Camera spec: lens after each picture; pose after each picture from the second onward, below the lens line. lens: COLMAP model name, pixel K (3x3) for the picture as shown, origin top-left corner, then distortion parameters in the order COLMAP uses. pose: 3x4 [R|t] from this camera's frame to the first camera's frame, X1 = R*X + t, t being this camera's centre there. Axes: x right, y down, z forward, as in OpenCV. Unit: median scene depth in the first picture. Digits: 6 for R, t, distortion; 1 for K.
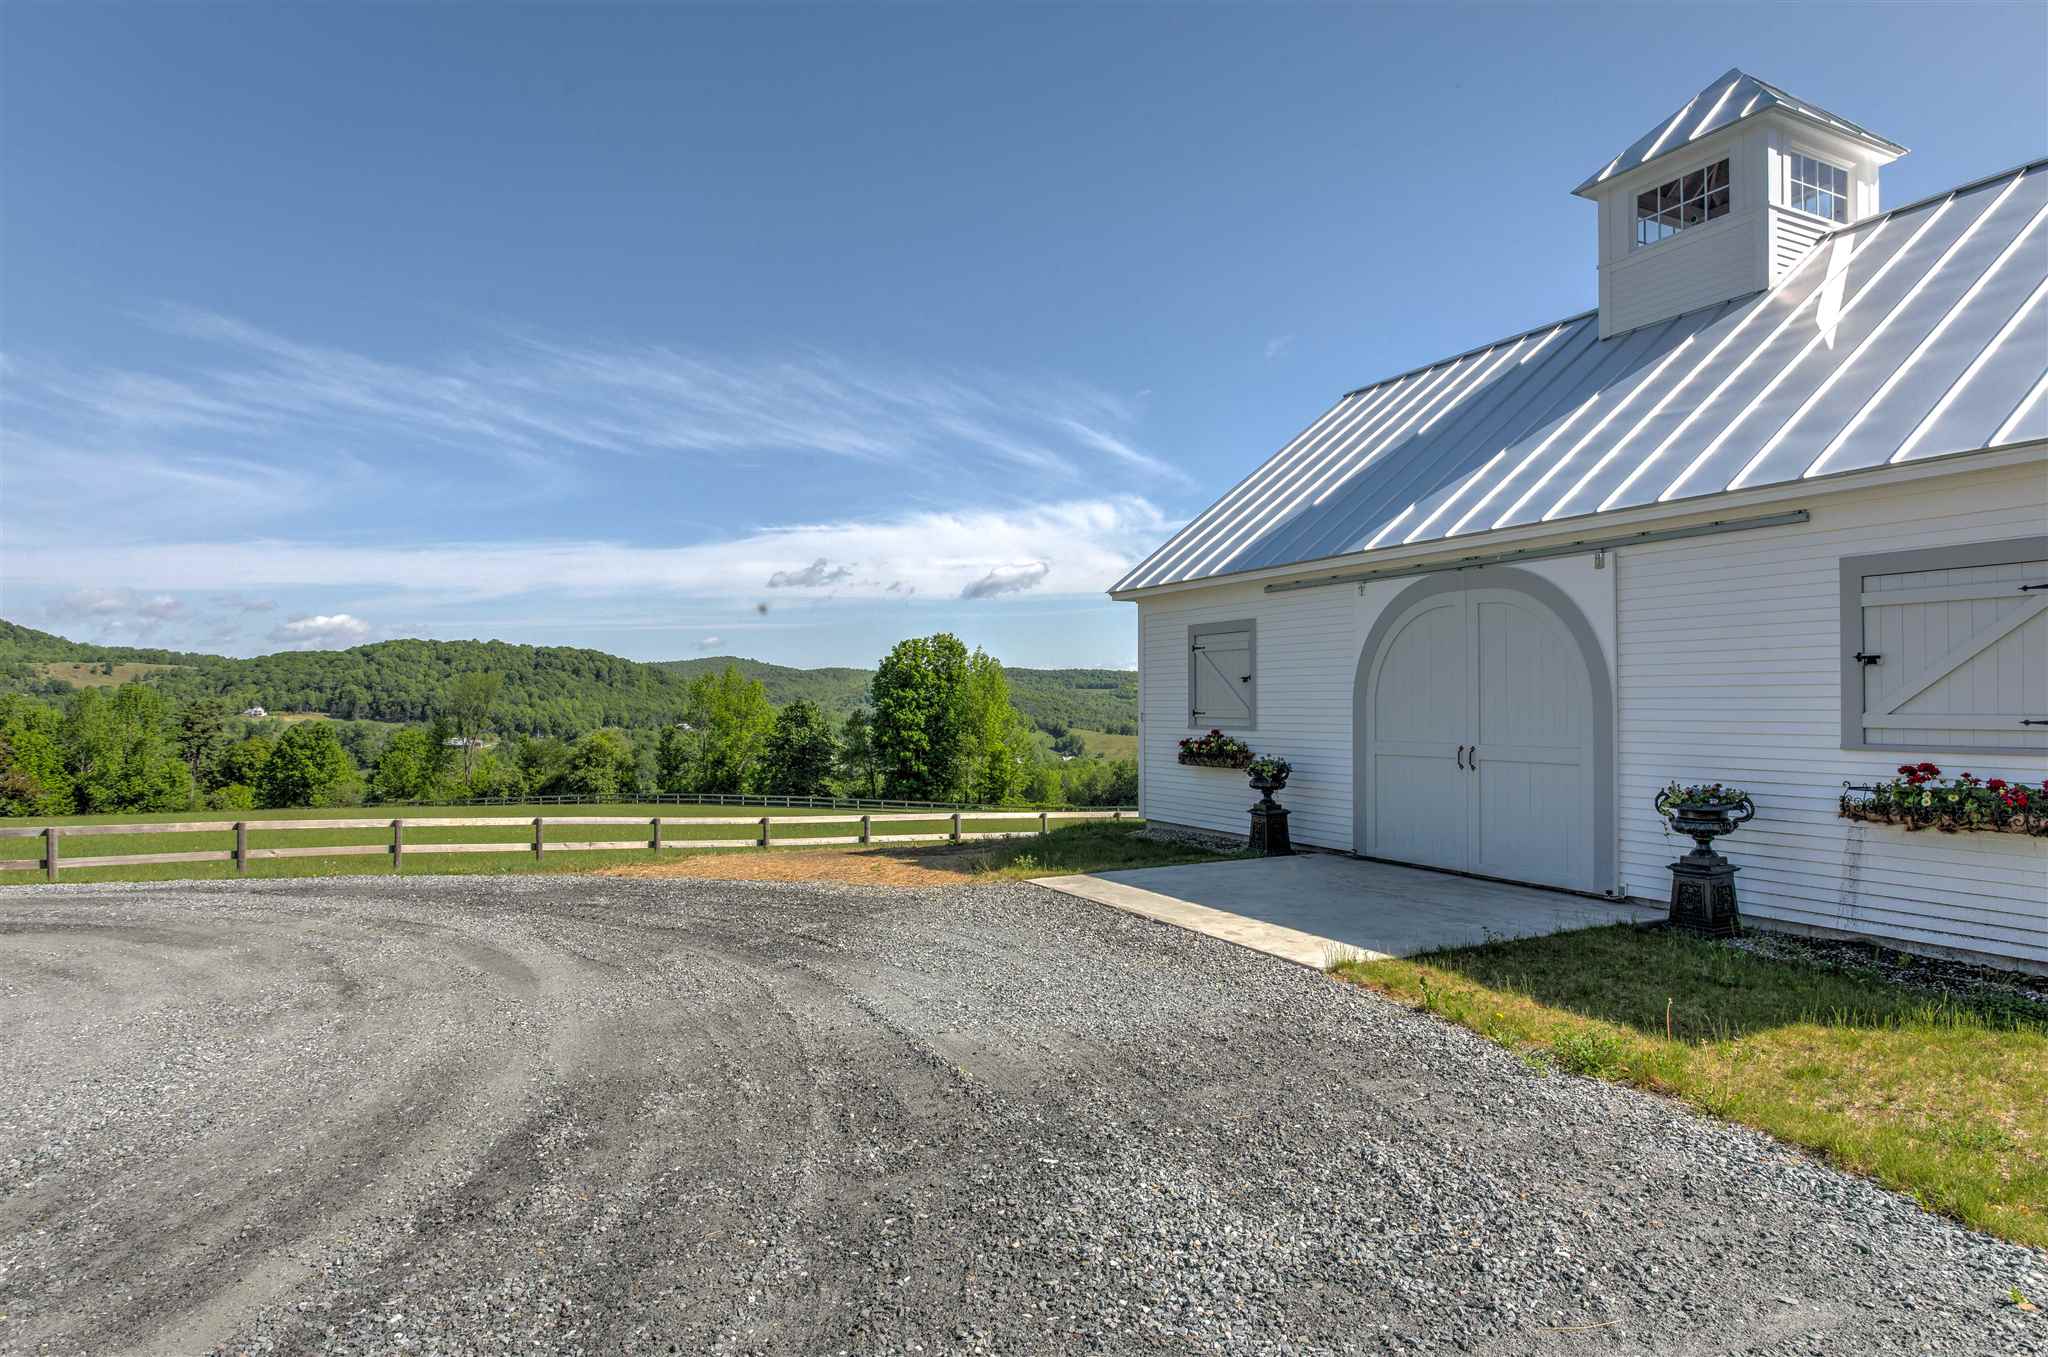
lens RADIAL K [[1279.3, 0, 998.8], [0, 1279.3, 681.3], [0, 0, 1]] dist [-0.017281, 0.021771]
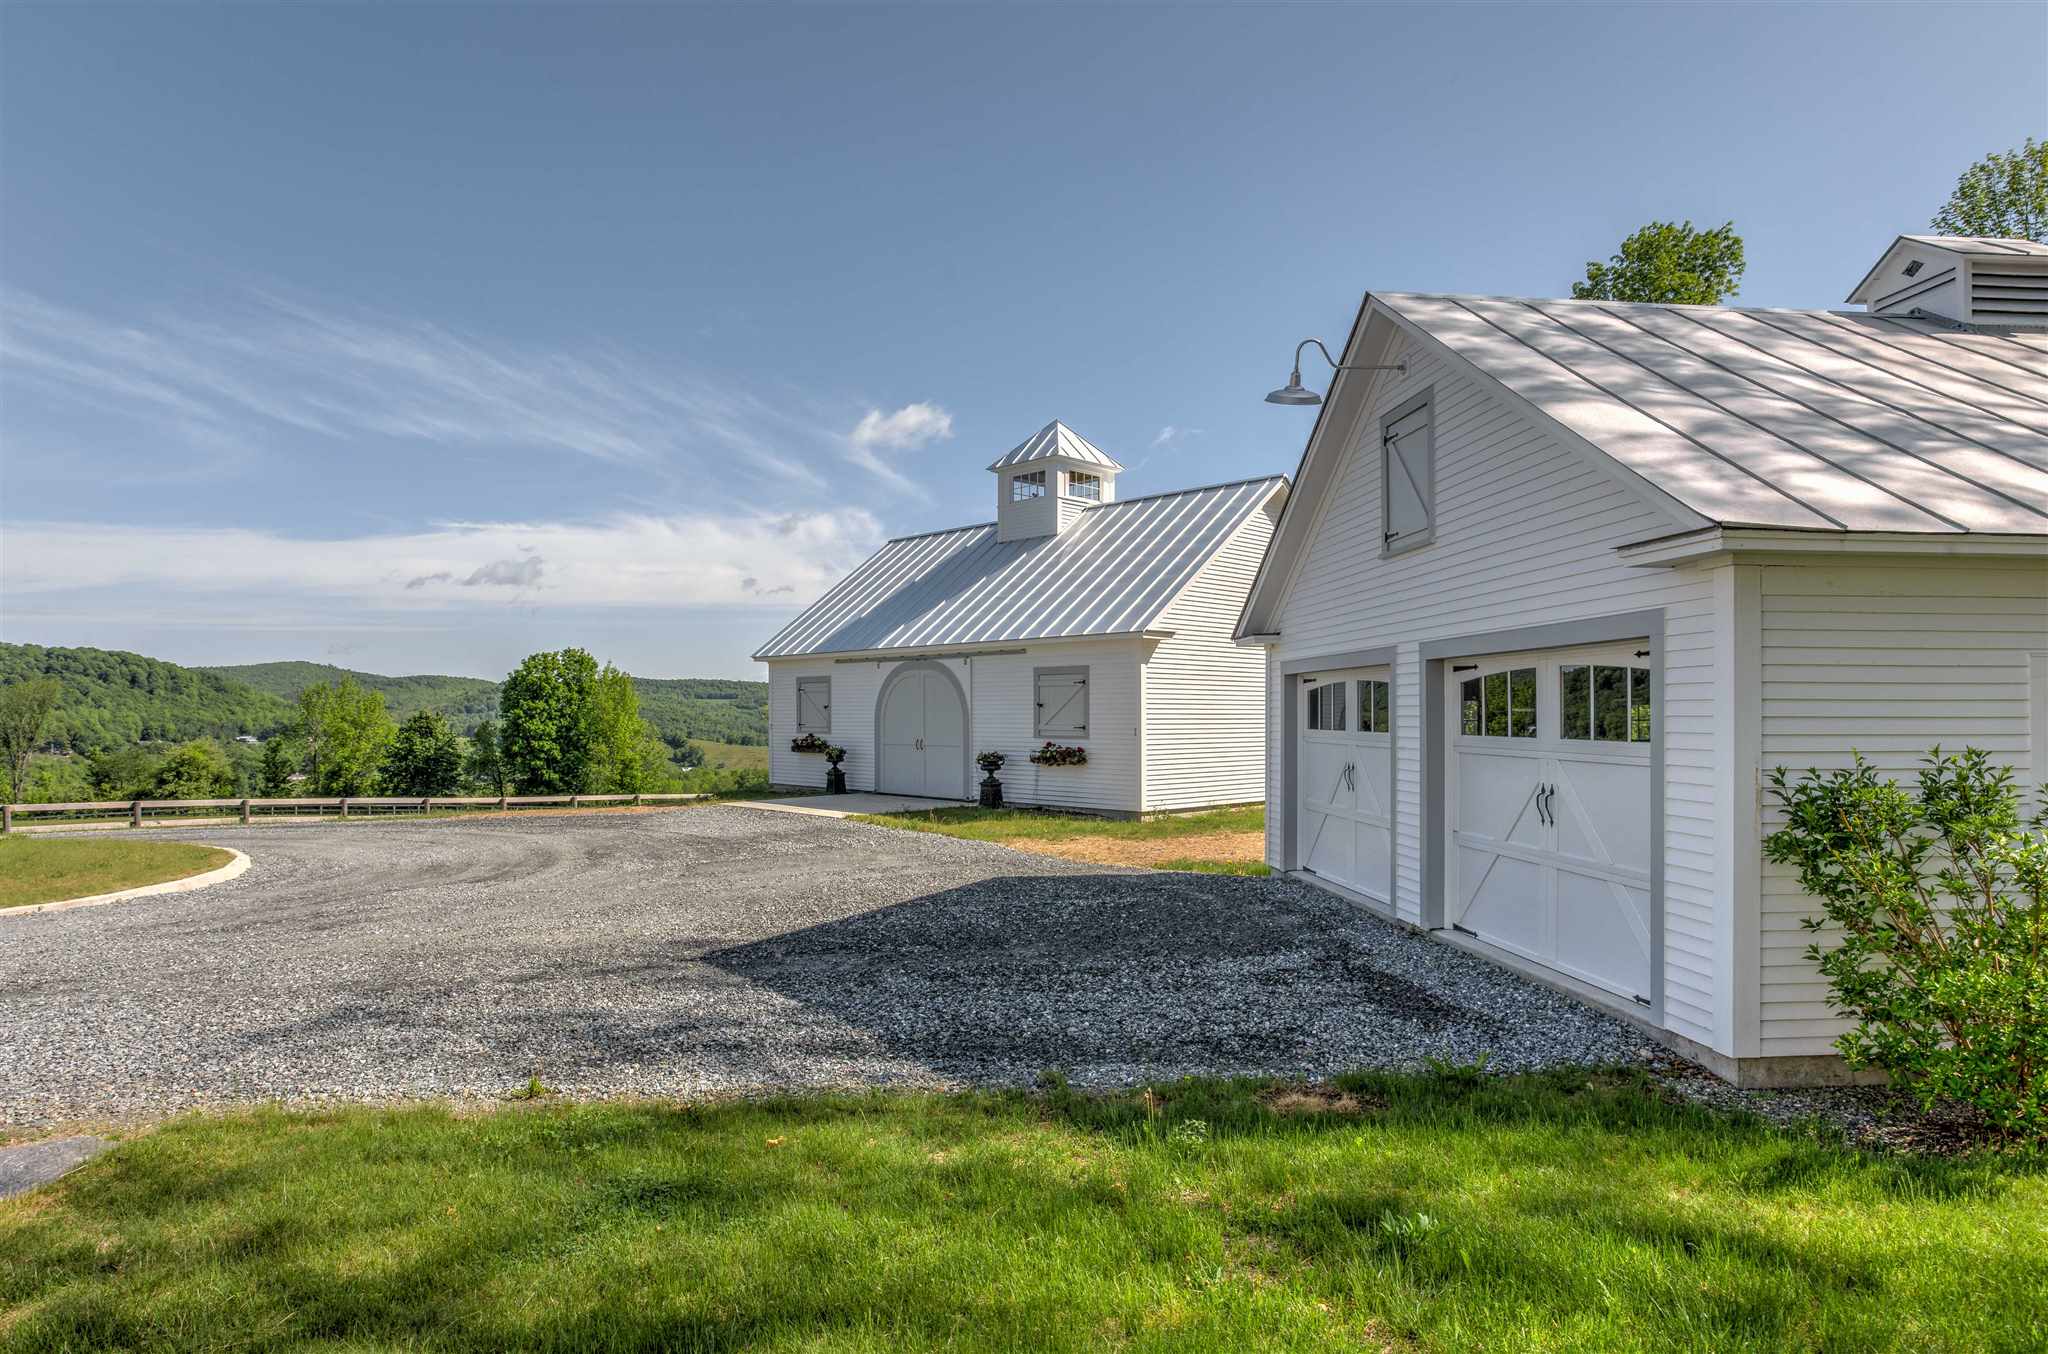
lens RADIAL K [[1259.8, 0, 999.9], [0, 1259.8, 713.6], [0, 0, 1]] dist [0.003191, 0.022205]
pose [[0.956053, 0.000270, 0.293195, -0.011616], [-0.005346, 0.999849, 0.016512, -0.002500], [-0.293147, -0.017353, 0.955910, -0.091714]]
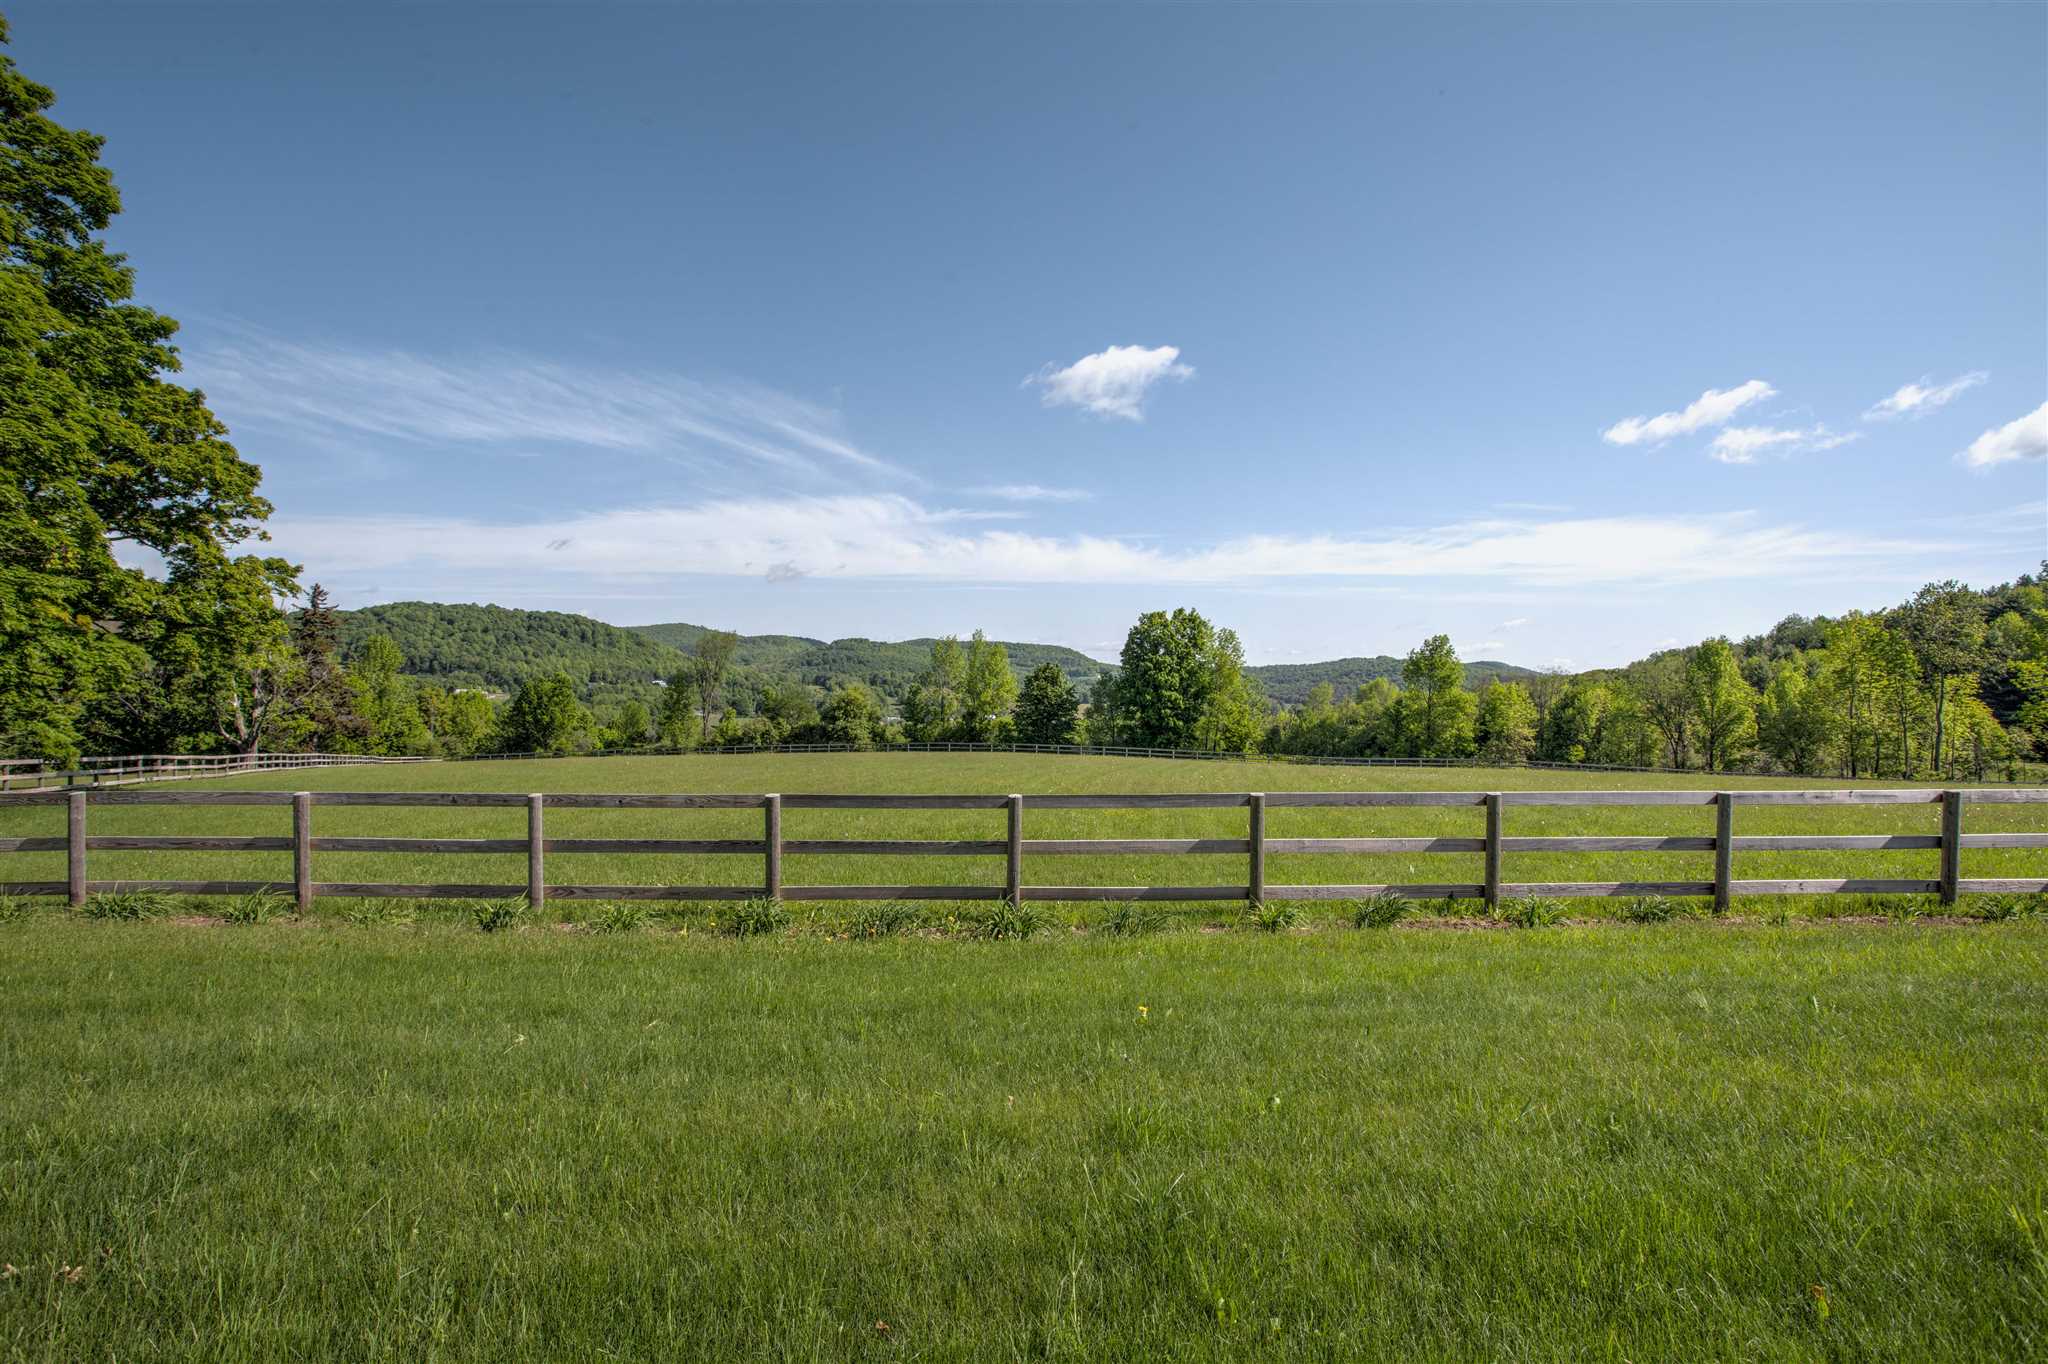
lens RADIAL K [[1075.4, 0, 1028.9], [0, 1075.4, 669.7], [0, 0, 1]] dist [-0.052596, 0.002028]
pose [[0.994264, 0.019523, 0.105157, -0.272874], [-0.021359, 0.999638, 0.016362, 0.005700], [-0.104799, -0.018514, 0.994321, 0.043404]]
